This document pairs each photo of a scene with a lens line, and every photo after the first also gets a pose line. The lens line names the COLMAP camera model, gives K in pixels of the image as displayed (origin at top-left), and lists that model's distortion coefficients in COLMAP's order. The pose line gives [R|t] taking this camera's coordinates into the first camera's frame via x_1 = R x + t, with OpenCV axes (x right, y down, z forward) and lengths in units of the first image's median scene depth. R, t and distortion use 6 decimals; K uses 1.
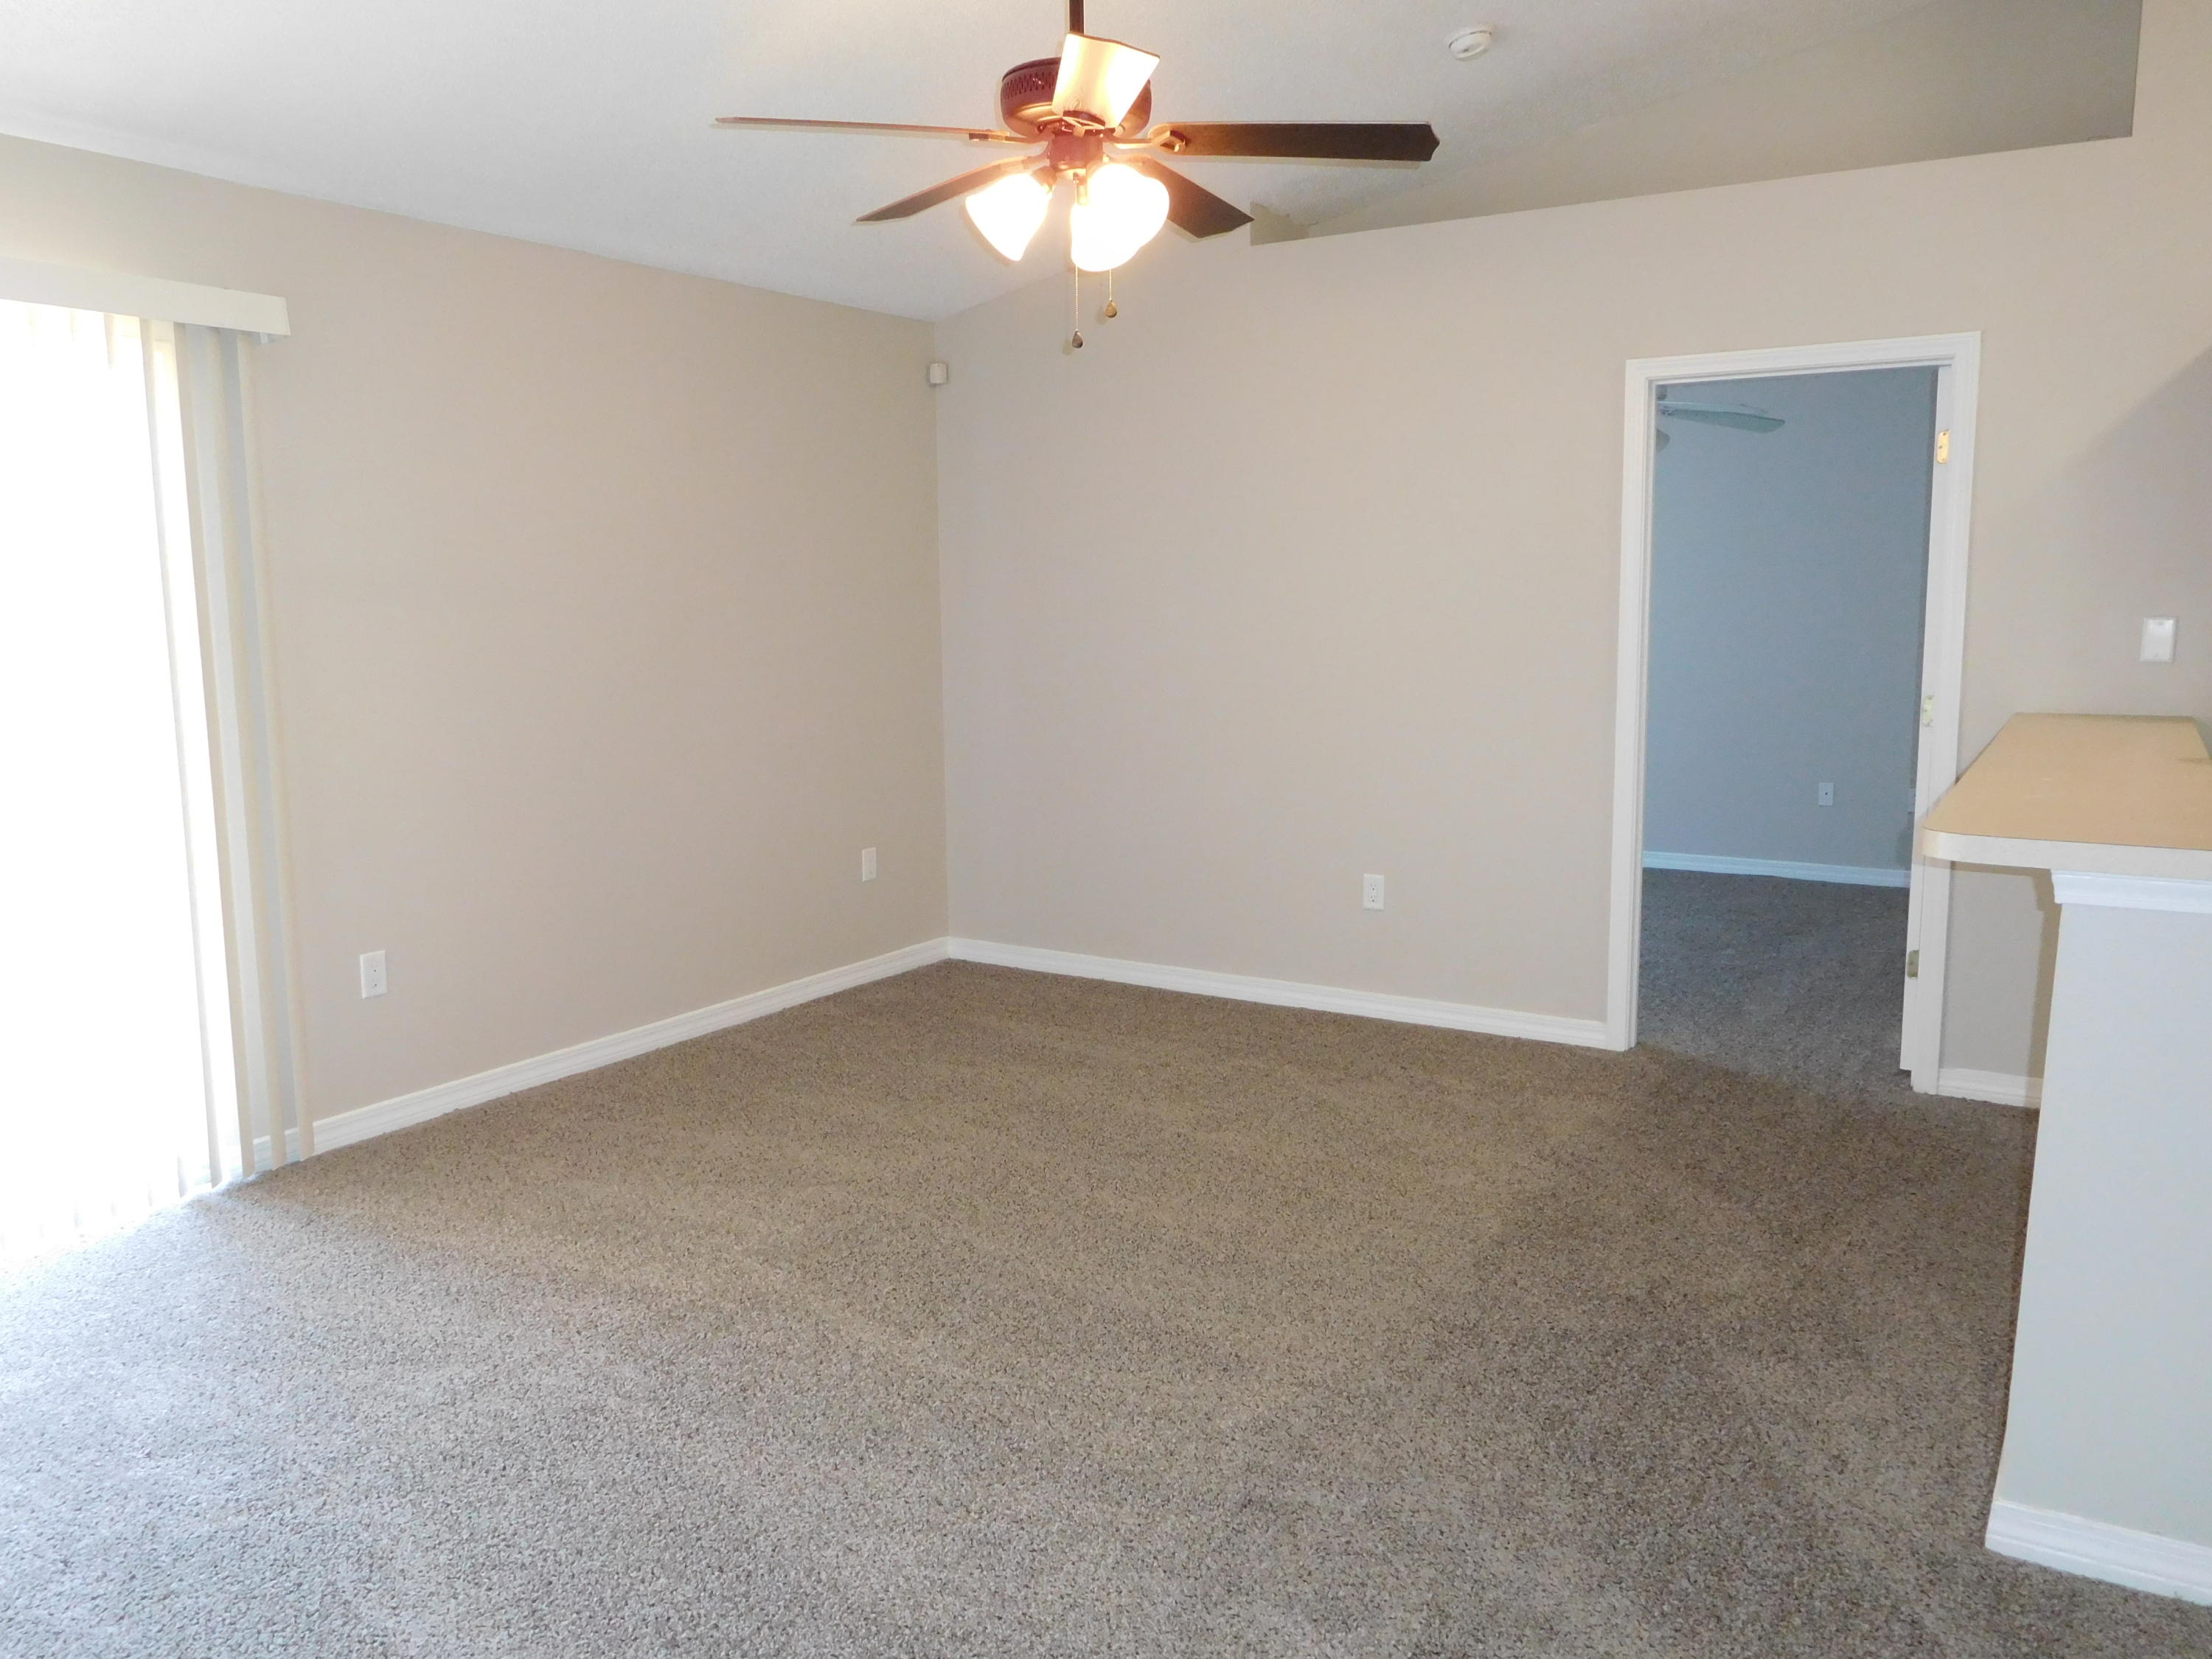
lens RADIAL K [[1663.7, 0, 1106.0], [0, 1663.7, 829.5], [0, 0, 1]] dist [-0.019880, 0.006187]
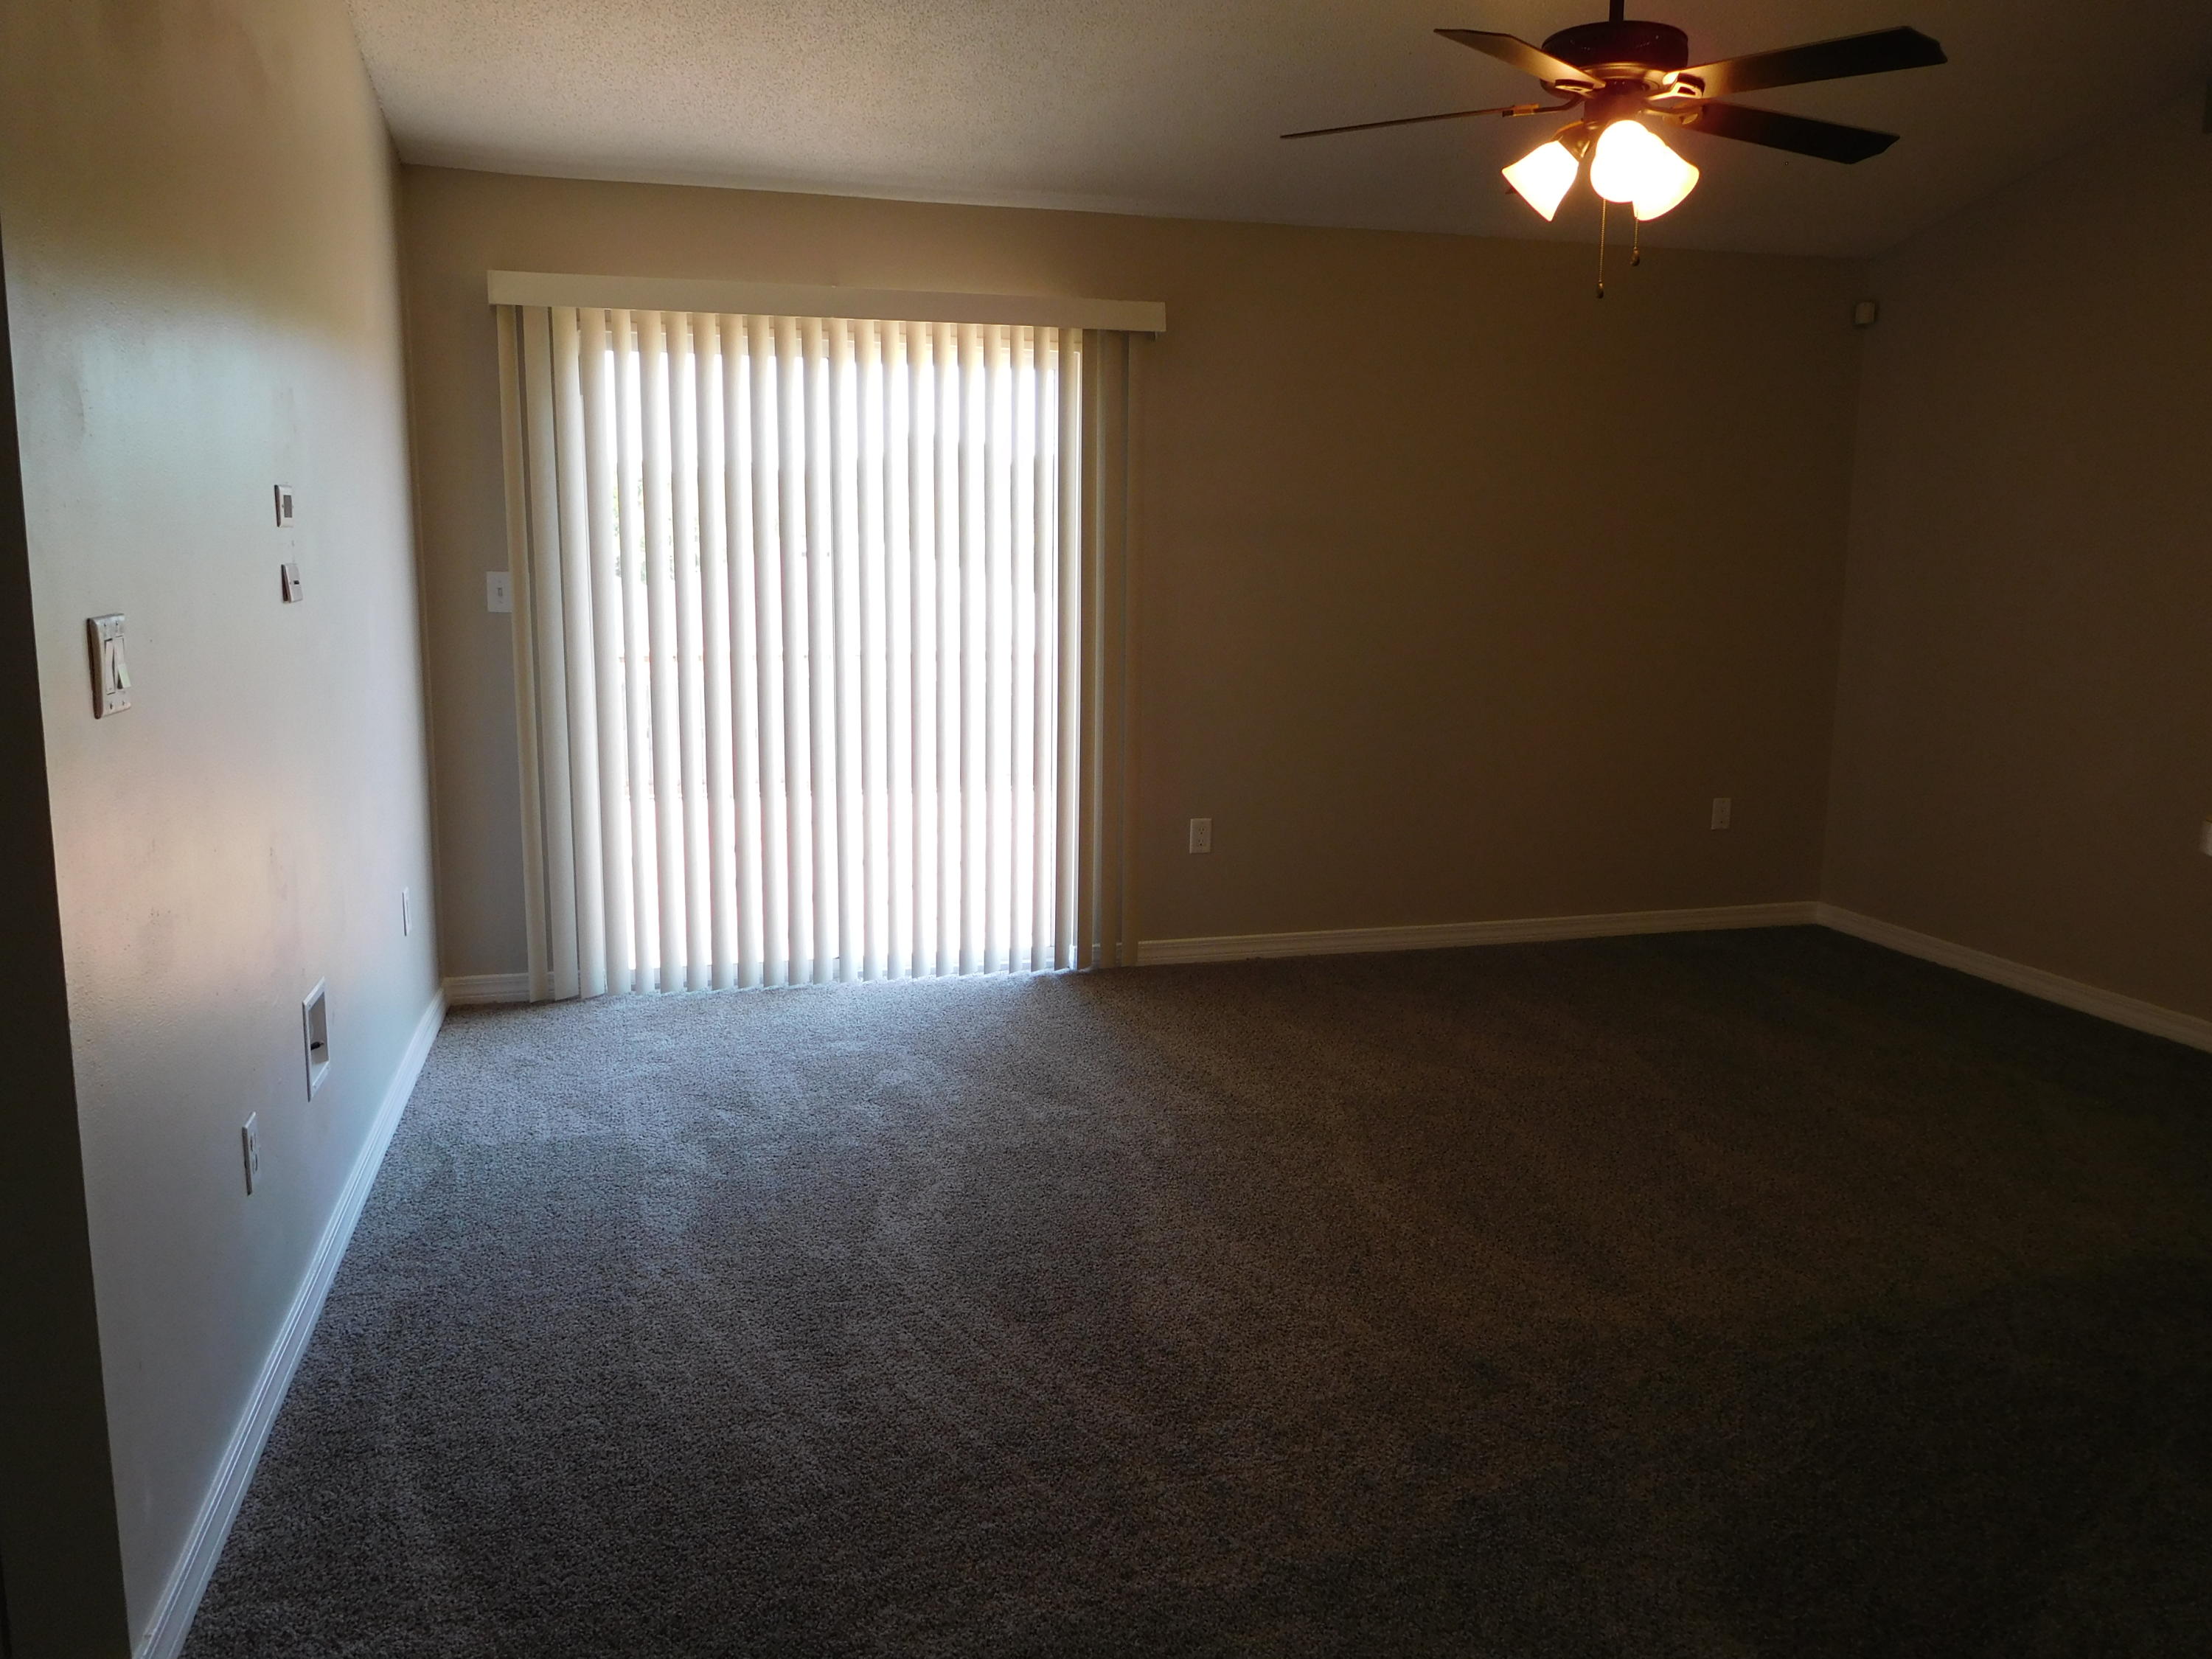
lens RADIAL K [[1663.7, 0, 1106.0], [0, 1663.7, 829.5], [0, 0, 1]] dist [-0.019880, 0.006187]
pose [[0.727828, 0.122367, -0.674754, 0.406037], [-0.109040, 0.992083, 0.062298, 0.012866], [0.677036, 0.028233, 0.735408, 0.021739]]
